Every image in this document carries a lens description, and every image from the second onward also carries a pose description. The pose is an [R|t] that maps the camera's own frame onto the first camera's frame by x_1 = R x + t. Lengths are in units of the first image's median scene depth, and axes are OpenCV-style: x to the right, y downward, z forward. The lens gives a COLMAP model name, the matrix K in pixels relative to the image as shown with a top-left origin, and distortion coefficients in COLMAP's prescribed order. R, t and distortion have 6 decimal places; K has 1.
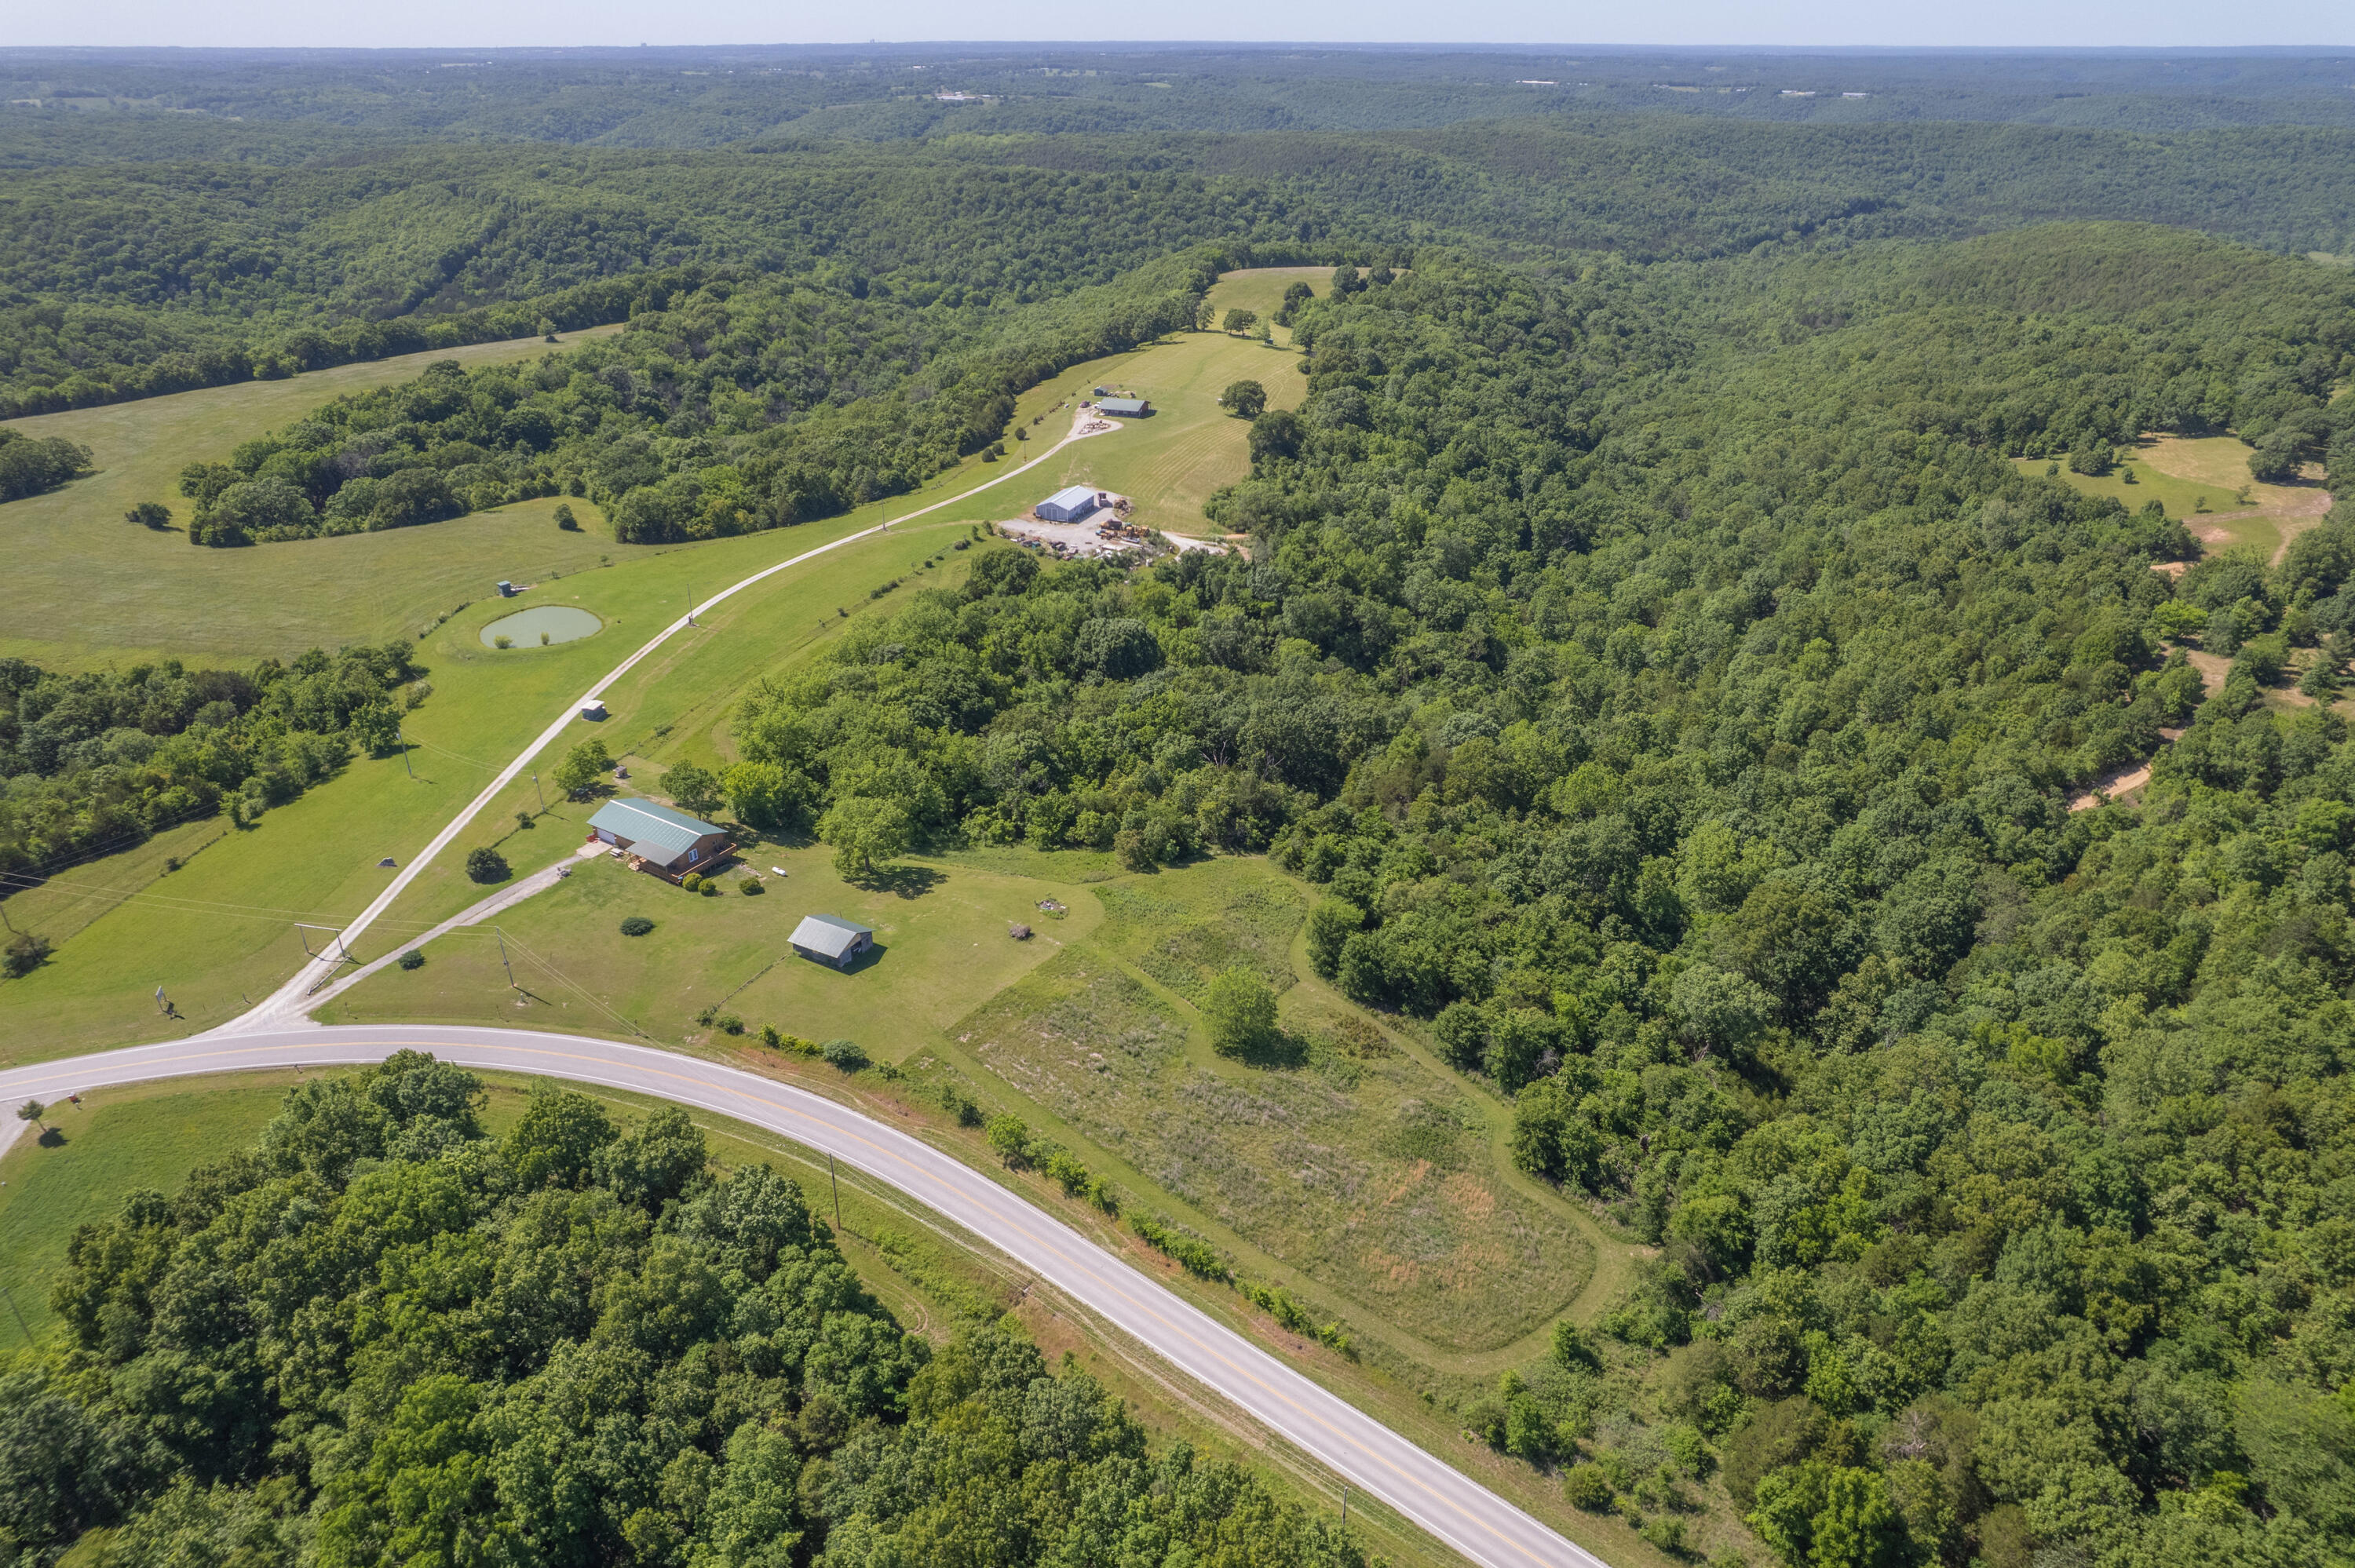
lens RADIAL K [[1443.3, 0, 1177.5], [0, 1443.3, 784.0], [0, 0, 1]] dist [-0.066265, 0.057548]
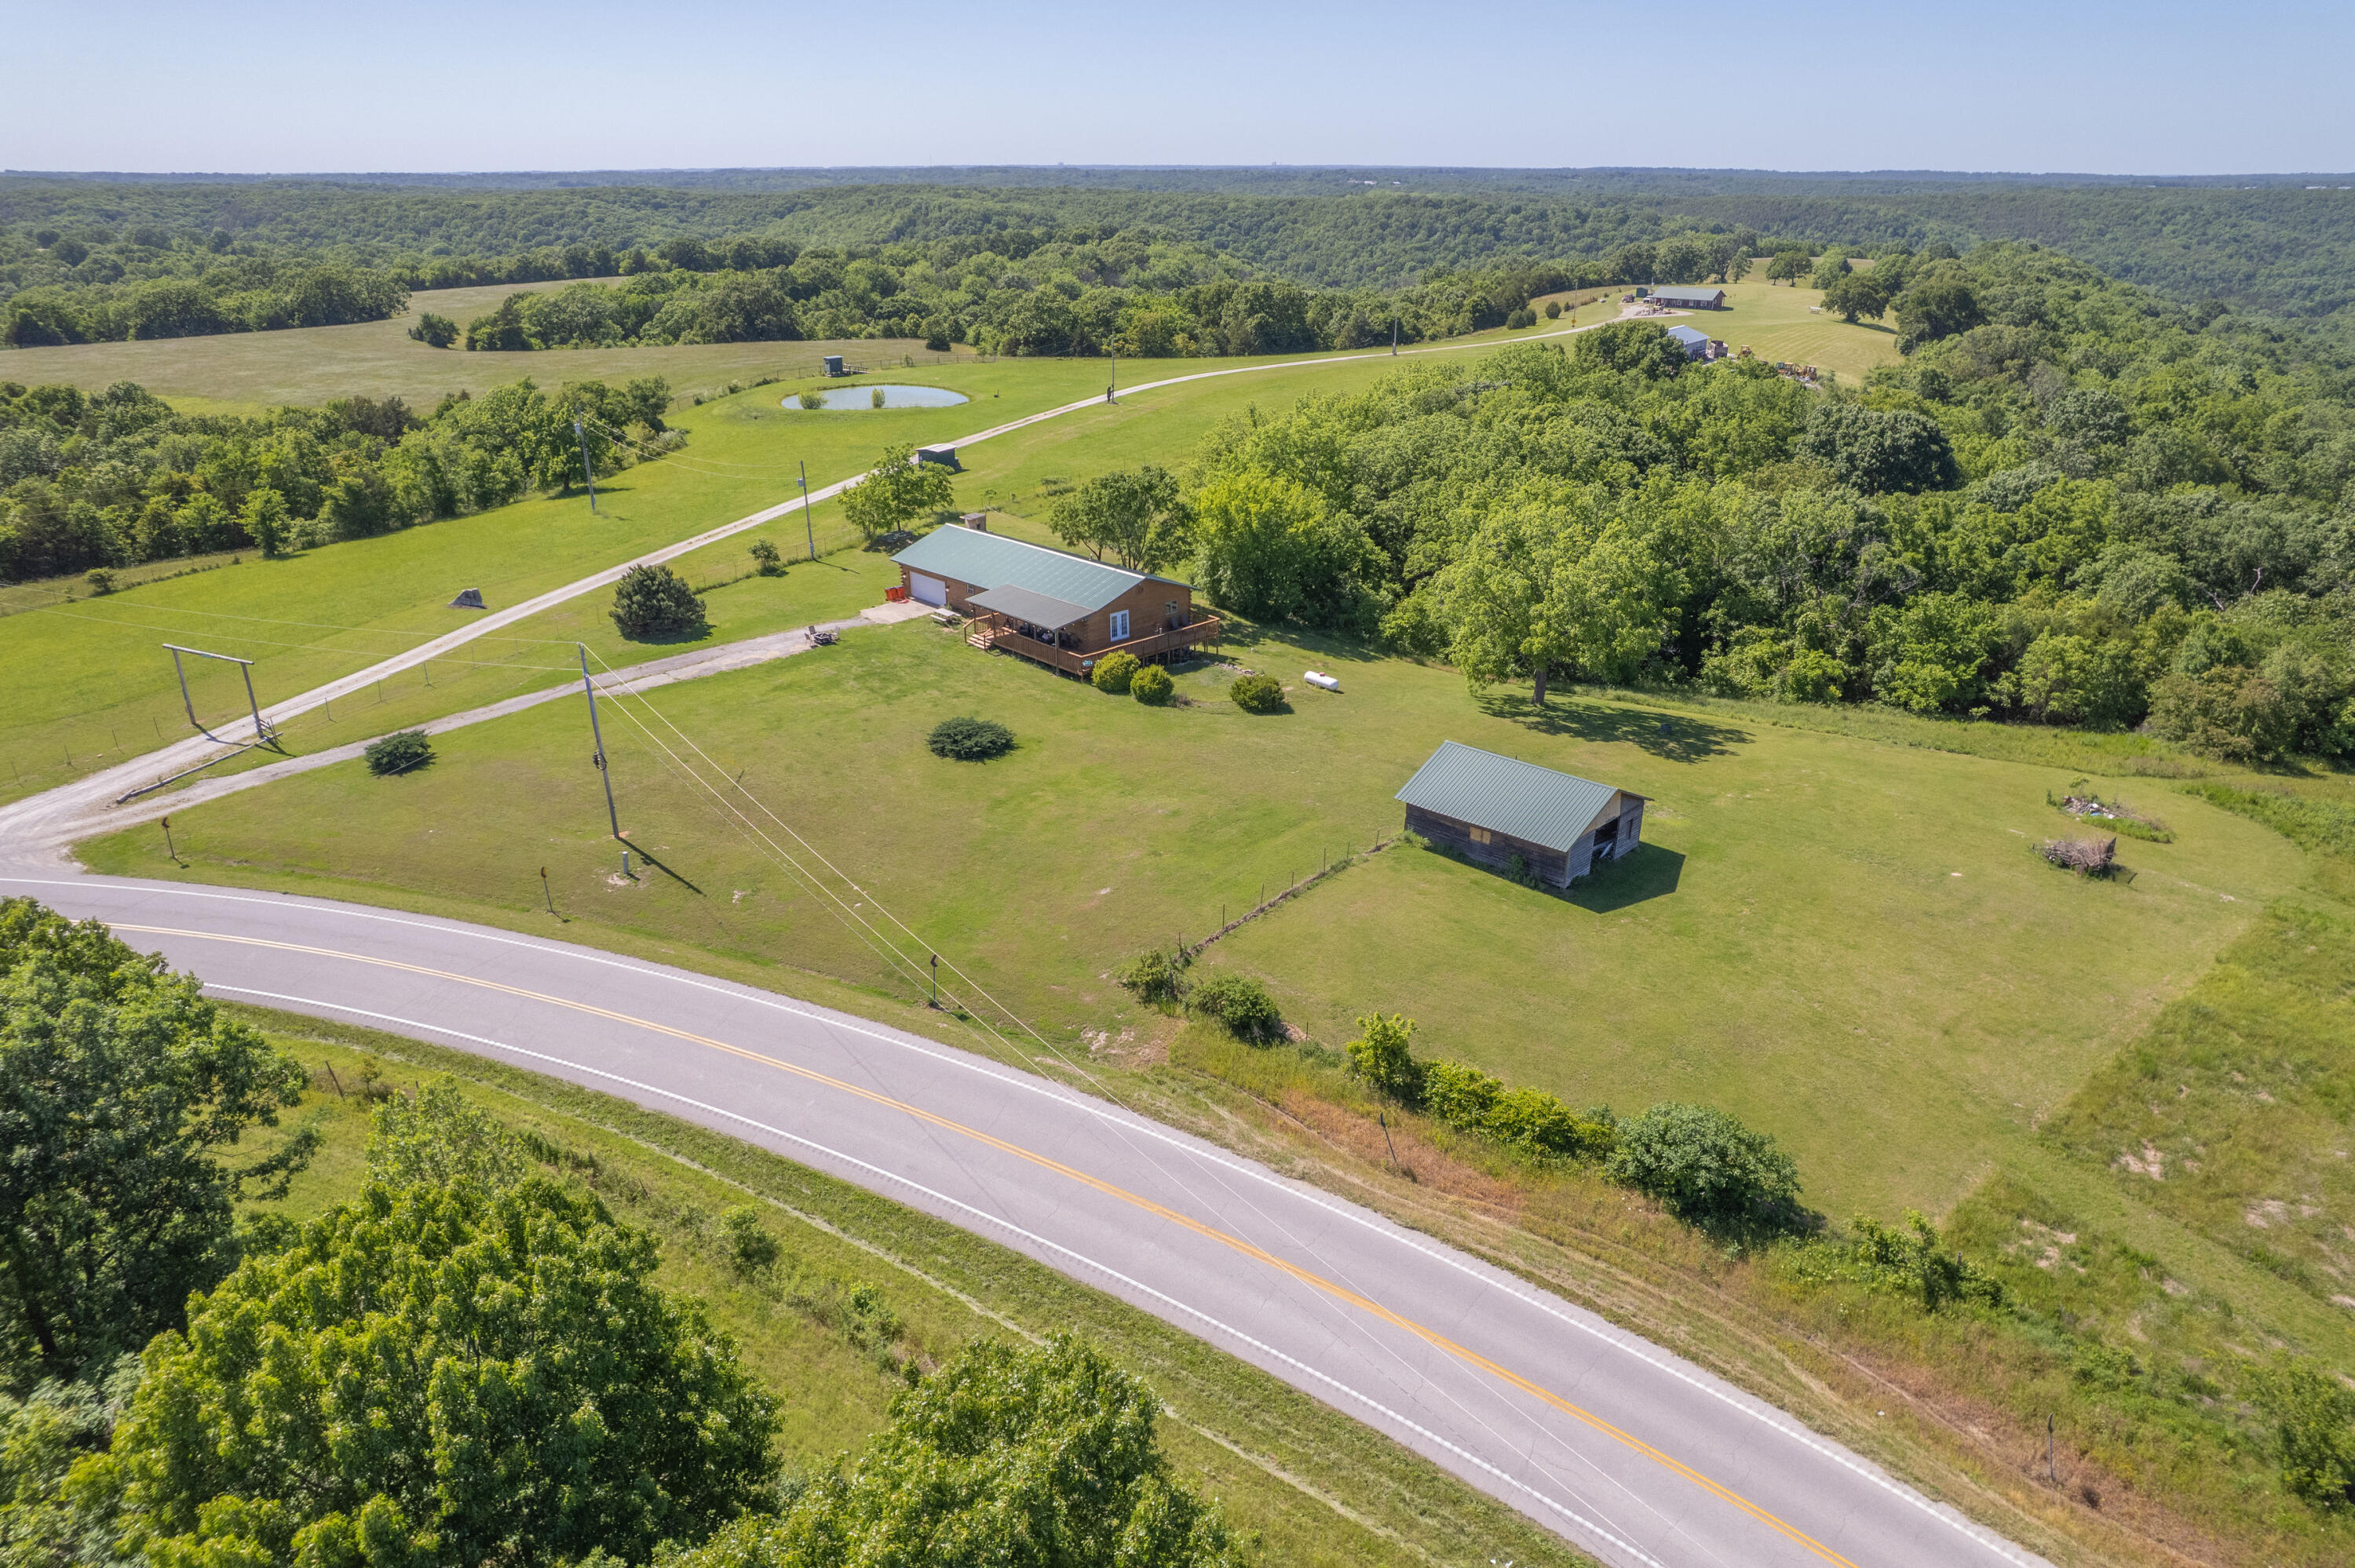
lens RADIAL K [[1489.3, 0, 1177.5], [0, 1489.3, 784.0], [0, 0, 1]] dist [-0.030315, 0.000365]
pose [[0.968618, 0.082988, -0.234289, -0.207070], [-0.100661, 0.992828, -0.064491, 0.115276], [0.227257, 0.086051, 0.970025, 0.563627]]
